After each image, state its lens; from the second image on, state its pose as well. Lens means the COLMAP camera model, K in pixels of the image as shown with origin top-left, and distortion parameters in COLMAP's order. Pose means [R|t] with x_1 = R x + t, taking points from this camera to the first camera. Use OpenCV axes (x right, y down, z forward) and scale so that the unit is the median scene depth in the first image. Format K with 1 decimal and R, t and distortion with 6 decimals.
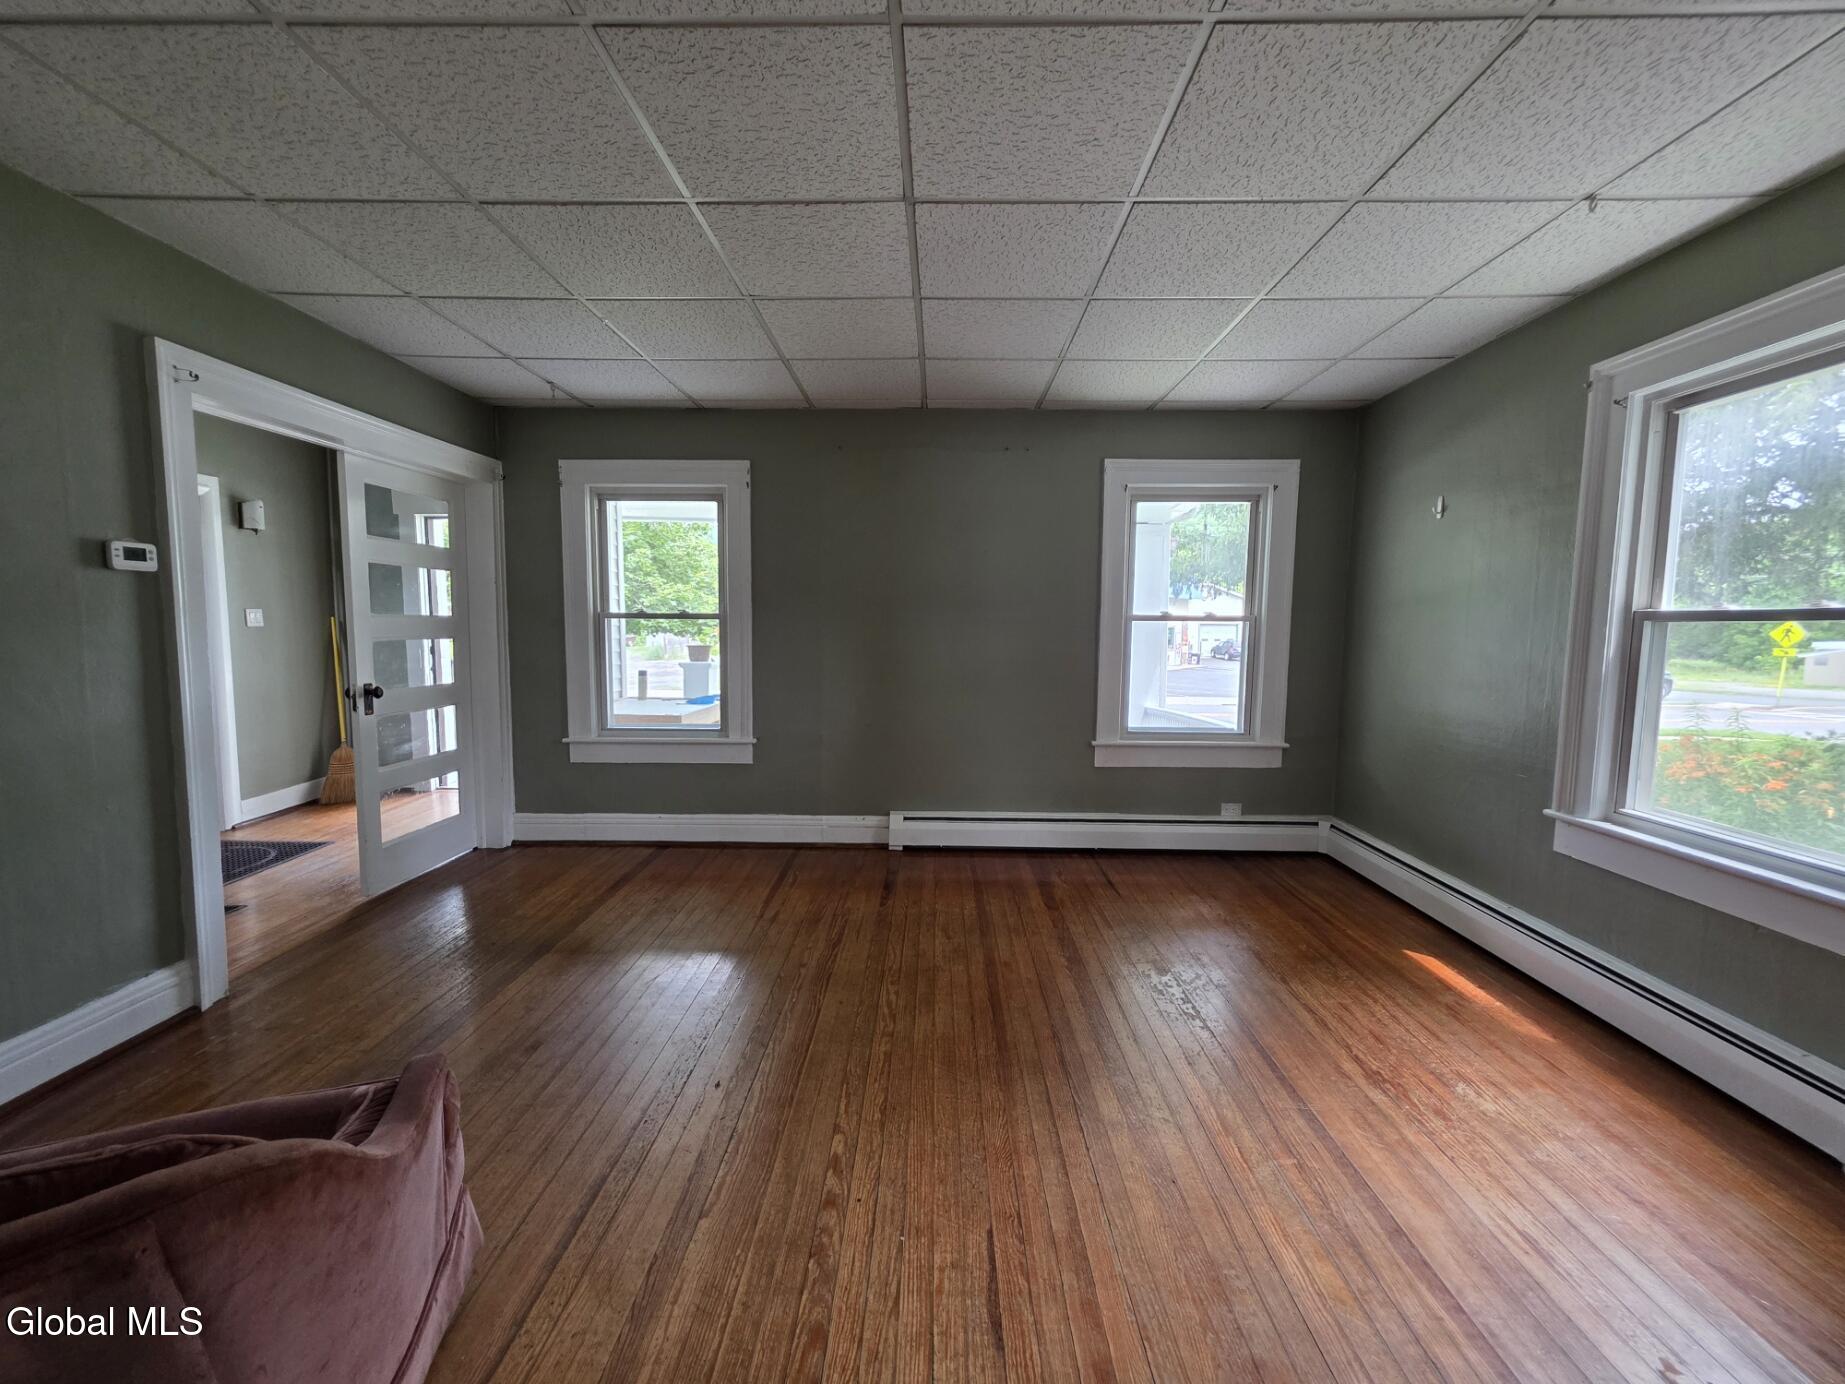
lens RADIAL K [[736.4, 0, 922.5], [0, 736.4, 692.0], [0, 0, 1]] dist [-0.000496, -0.000042]
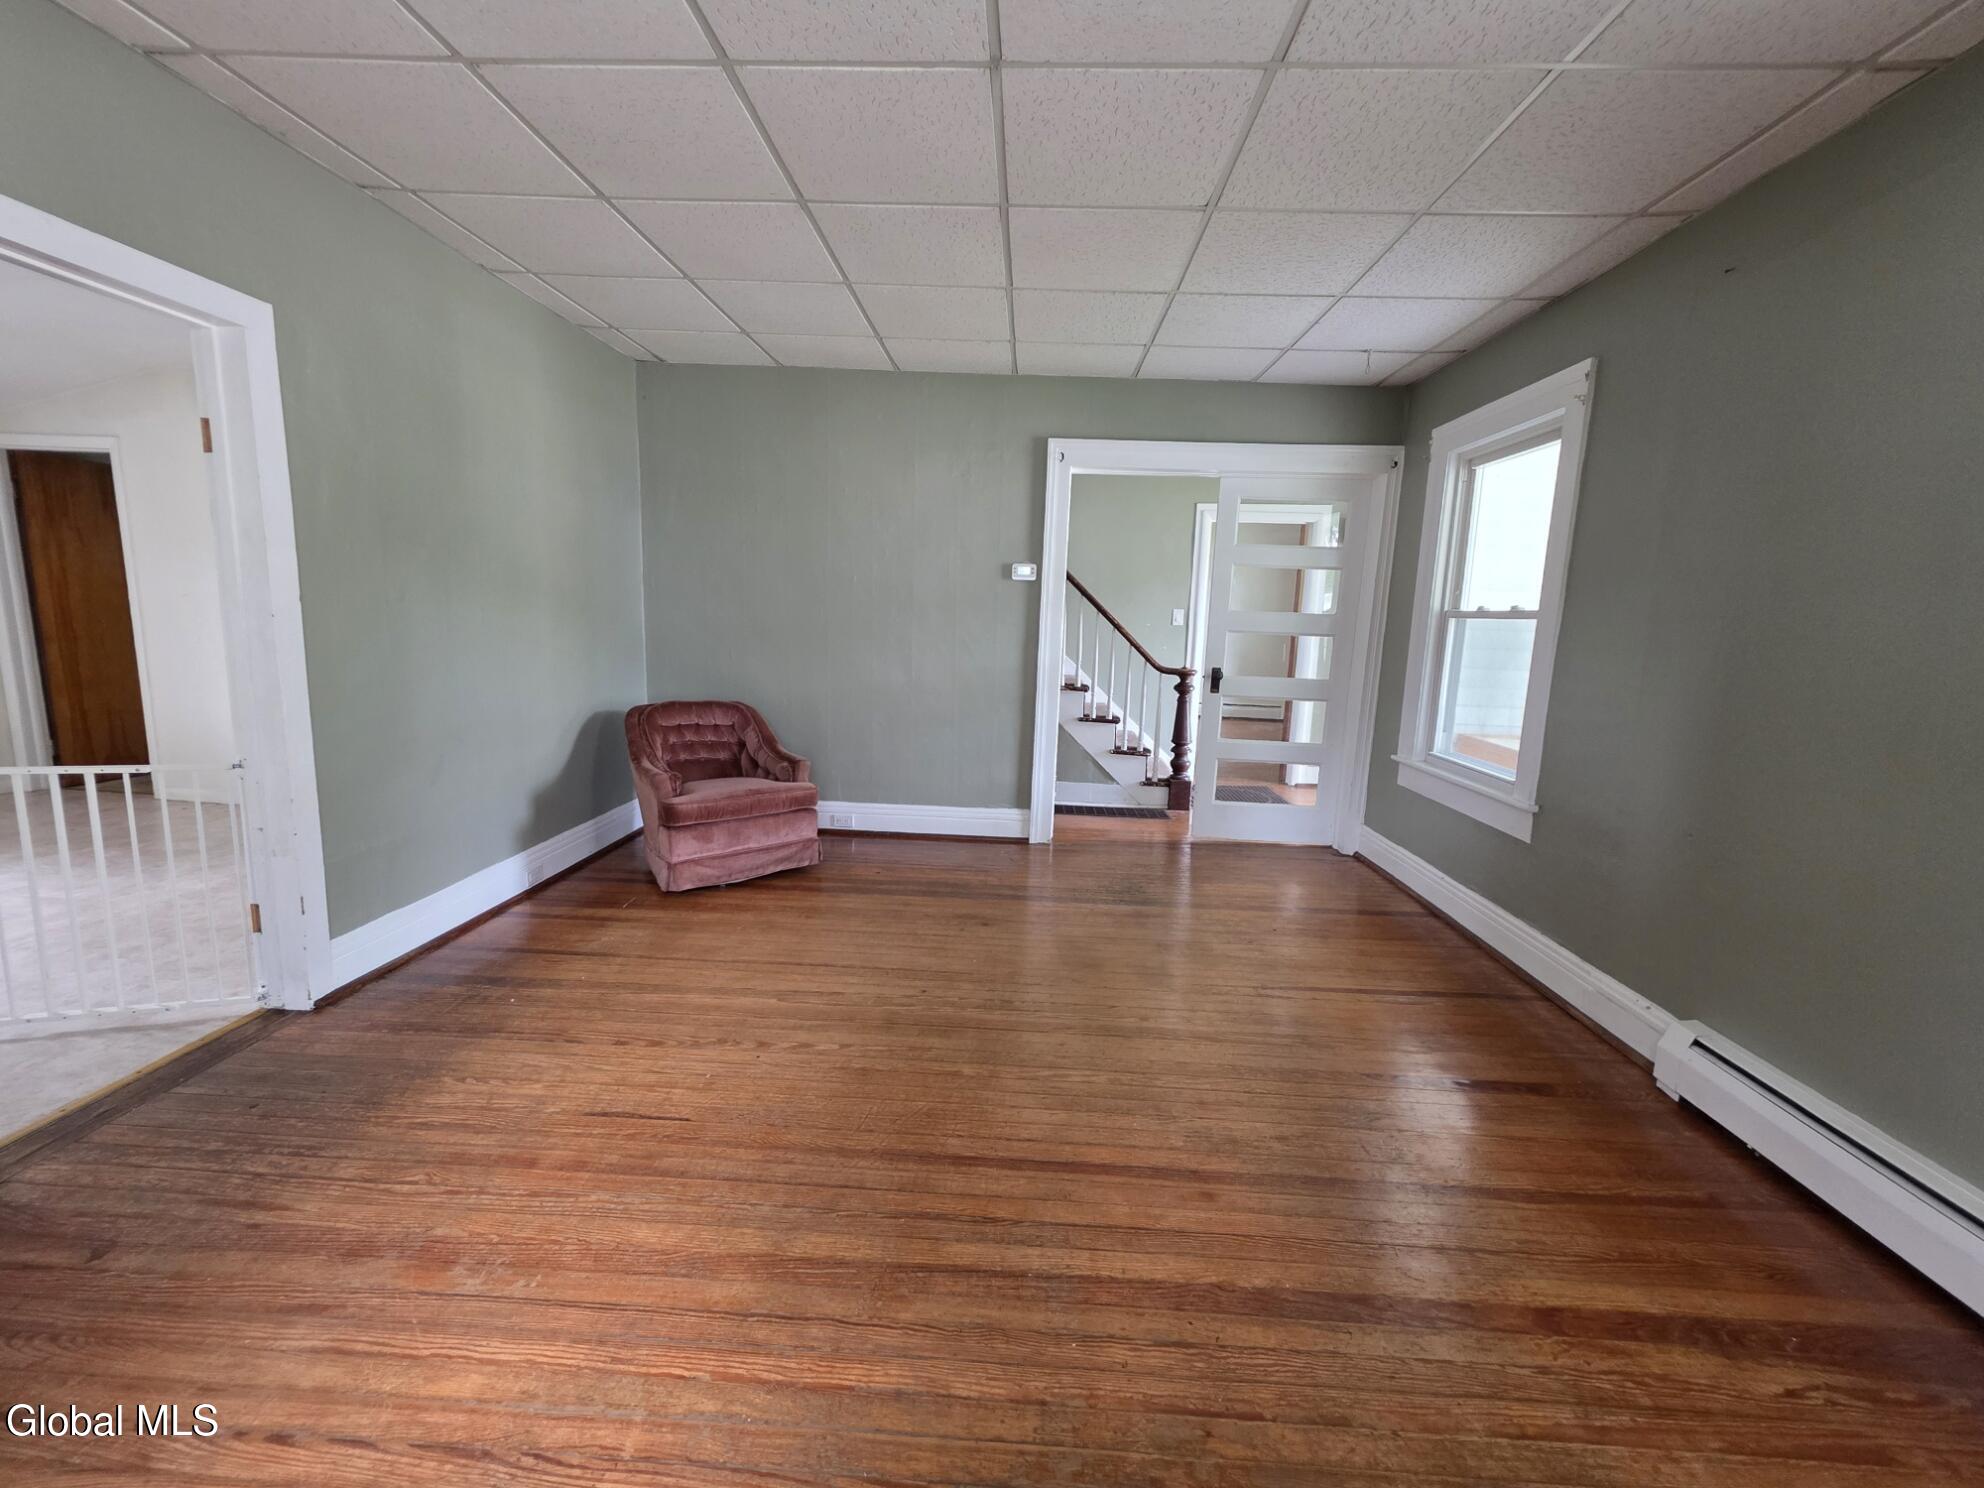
lens RADIAL K [[793.3, 0, 993.0], [0, 793.3, 735.3], [0, 0, 1]] dist [-0.001221, 0.001218]
pose [[-0.028381, 0.145006, -0.989024, 0.660624], [-0.129195, 0.980591, 0.147478, -0.053907], [0.991213, 0.131962, -0.009096, 0.764967]]
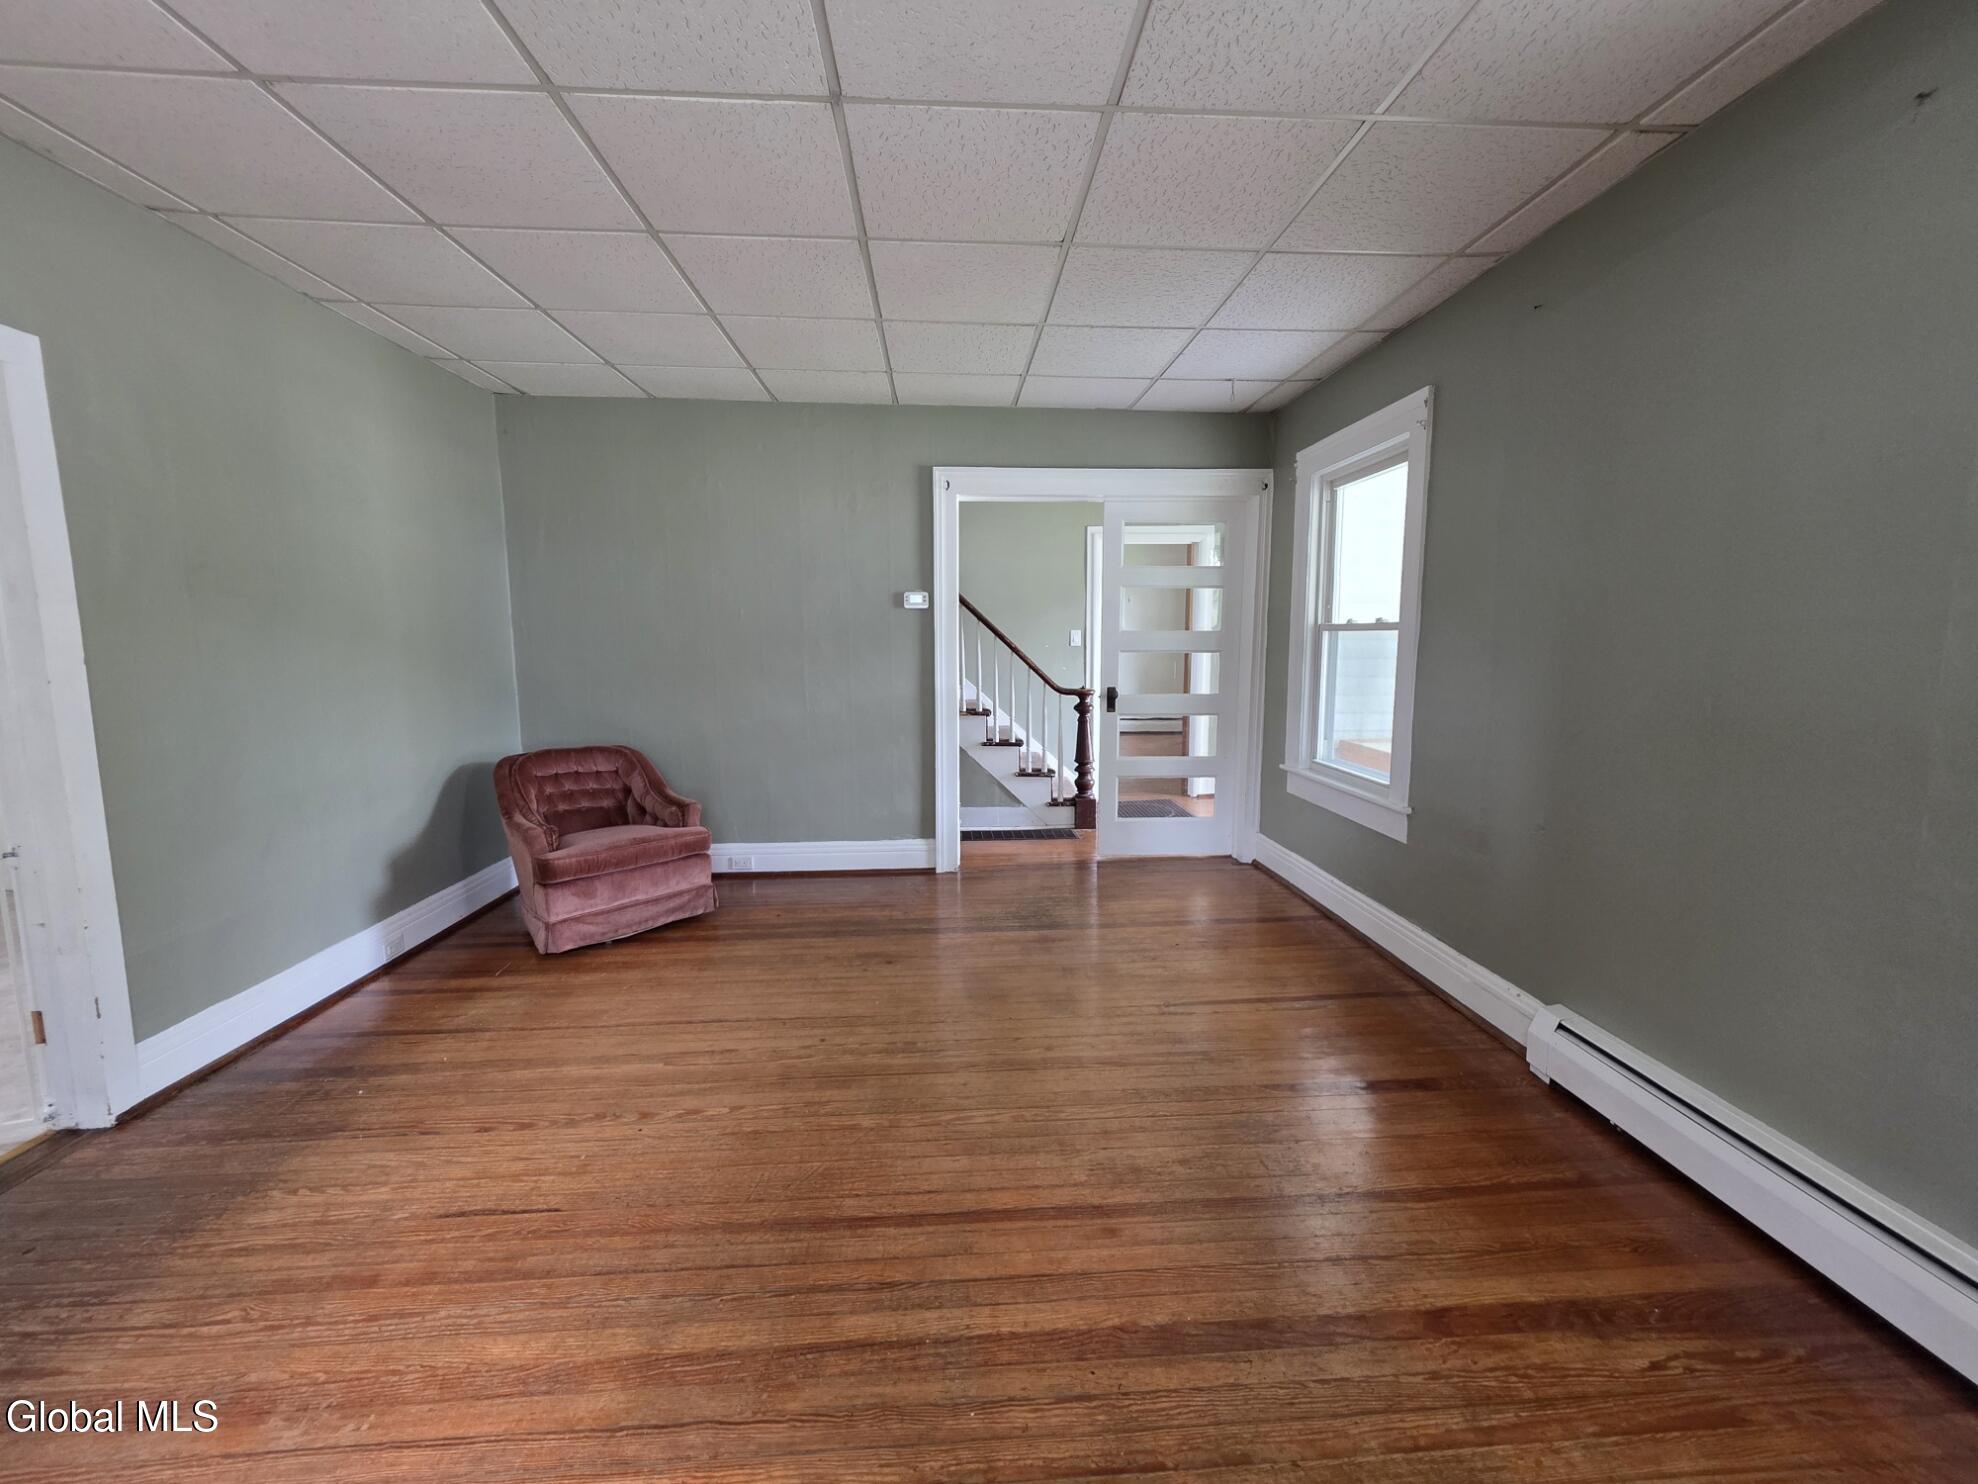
lens RADIAL K [[791.9, 0, 991.6], [0, 791.9, 734.4], [0, 0, 1]] dist [0.000400, -0.000236]
pose [[0.080260, 0.114524, -0.990173, 0.646332], [-0.090272, 0.990131, 0.107202, -0.065641], [0.992678, 0.080781, 0.089806, 0.795963]]
